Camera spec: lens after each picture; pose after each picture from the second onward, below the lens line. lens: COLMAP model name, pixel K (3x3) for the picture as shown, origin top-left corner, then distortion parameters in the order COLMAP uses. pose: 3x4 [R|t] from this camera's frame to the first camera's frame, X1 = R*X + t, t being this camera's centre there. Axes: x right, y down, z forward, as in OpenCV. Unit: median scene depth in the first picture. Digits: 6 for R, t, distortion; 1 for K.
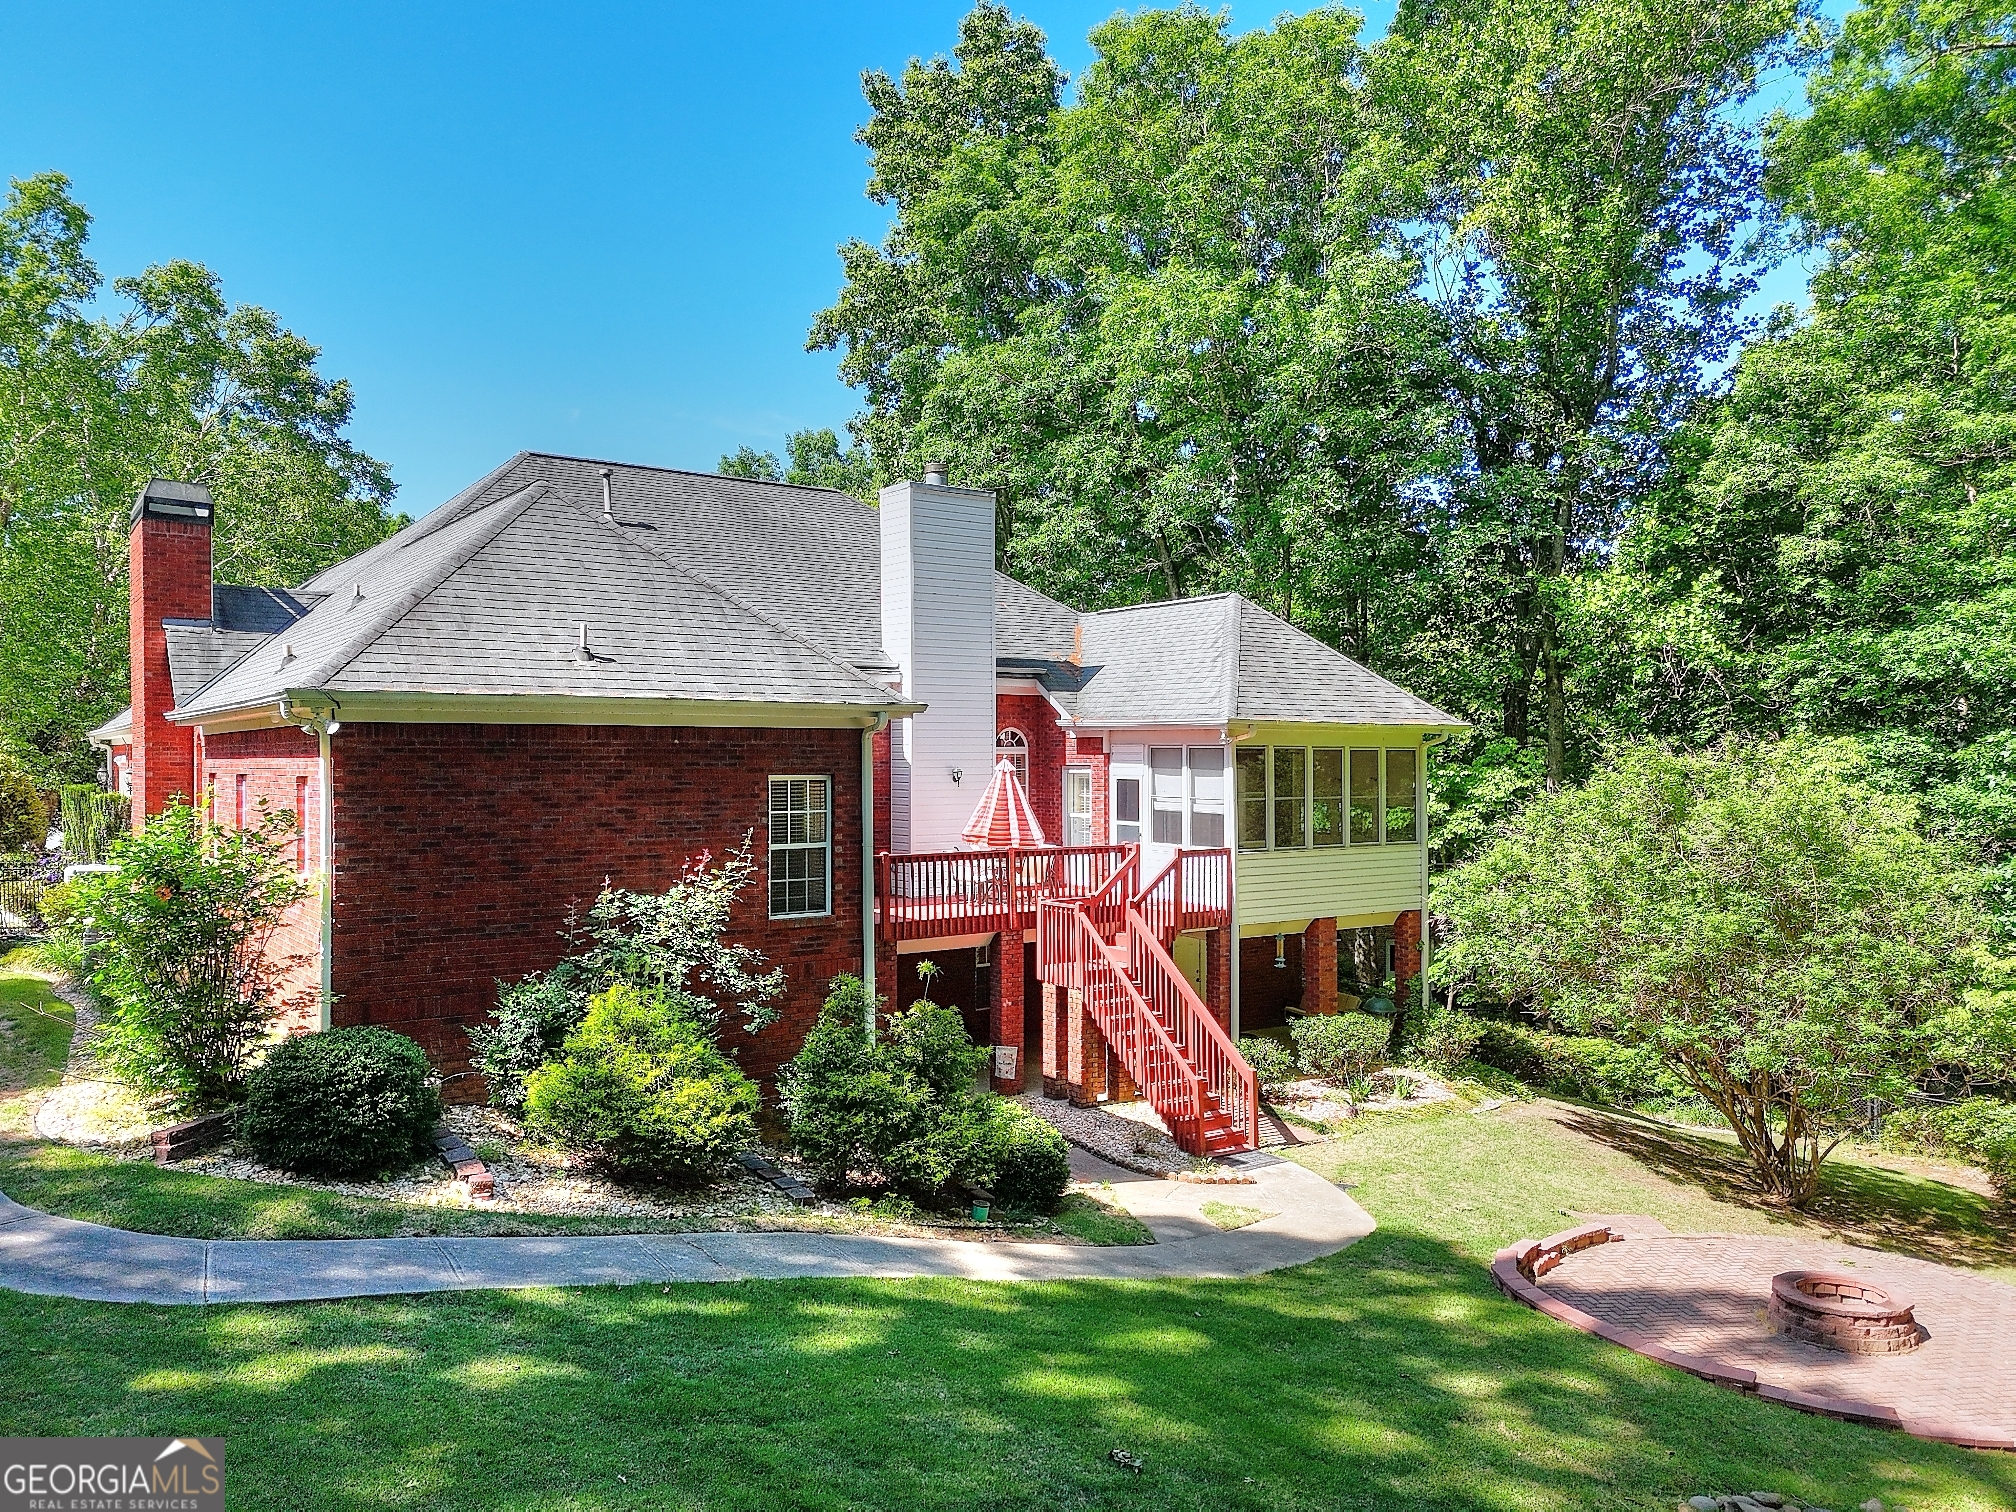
lens RADIAL K [[1466.4, 0, 1008.4], [0, 1466.4, 791.5], [0, 0, 1]] dist [0.068639, -0.063381]
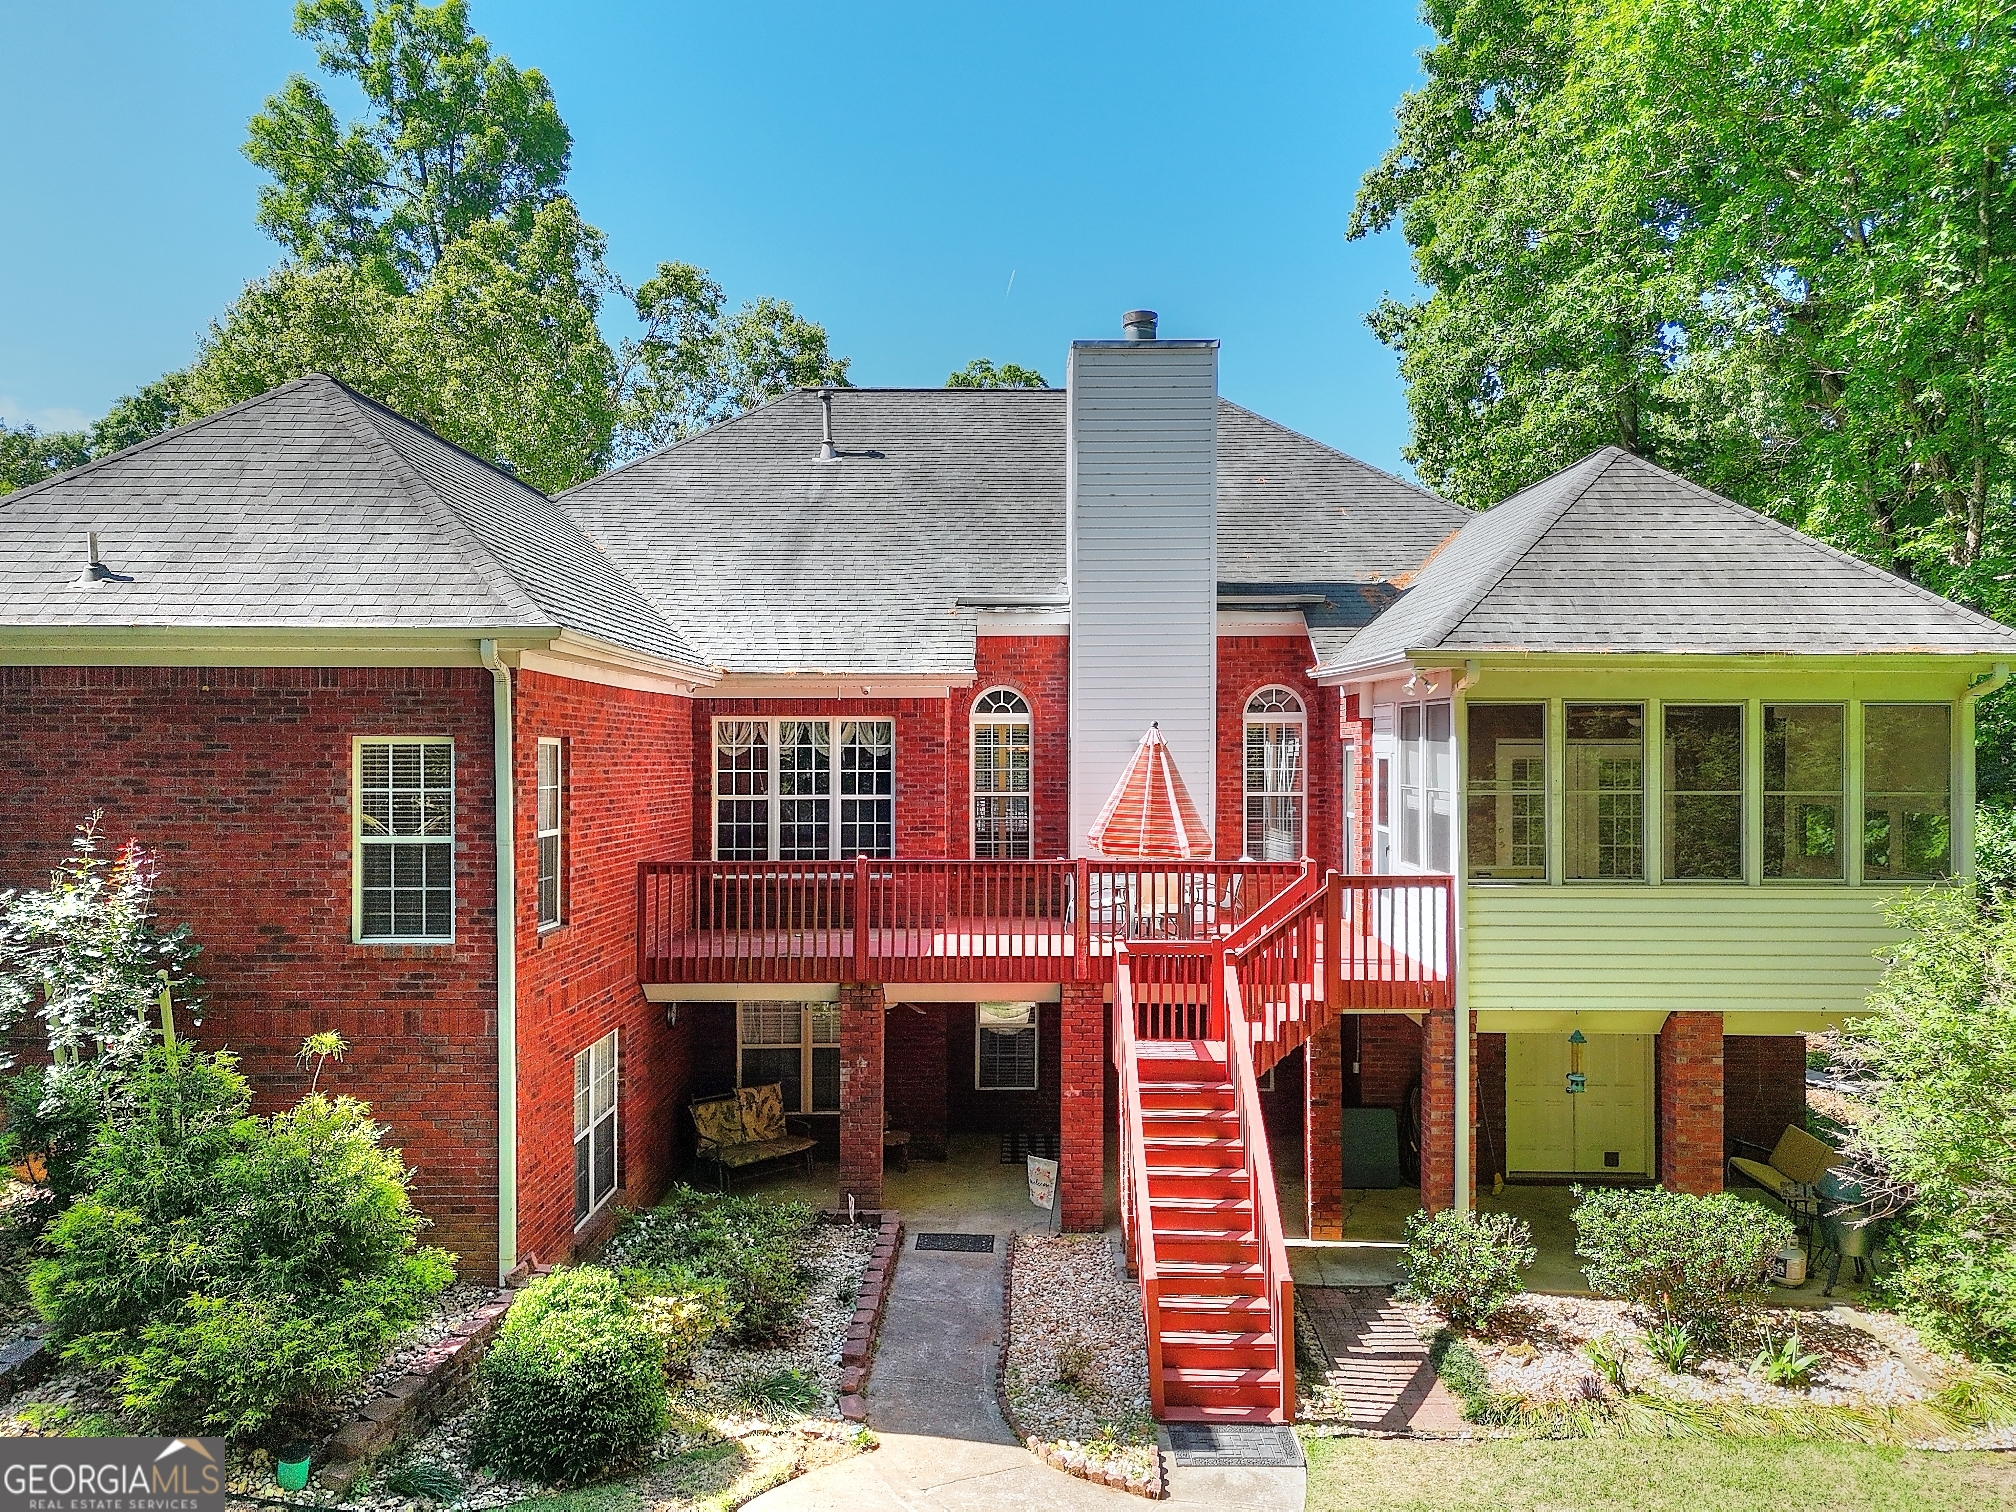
lens RADIAL K [[1466.4, 0, 1008.4], [0, 1466.4, 791.5], [0, 0, 1]] dist [0.068639, -0.063381]
pose [[0.816964, 0.017151, -0.576434, 0.387946], [-0.015409, 0.999850, 0.007911, 0.003668], [0.576483, 0.002419, 0.817105, 0.474764]]
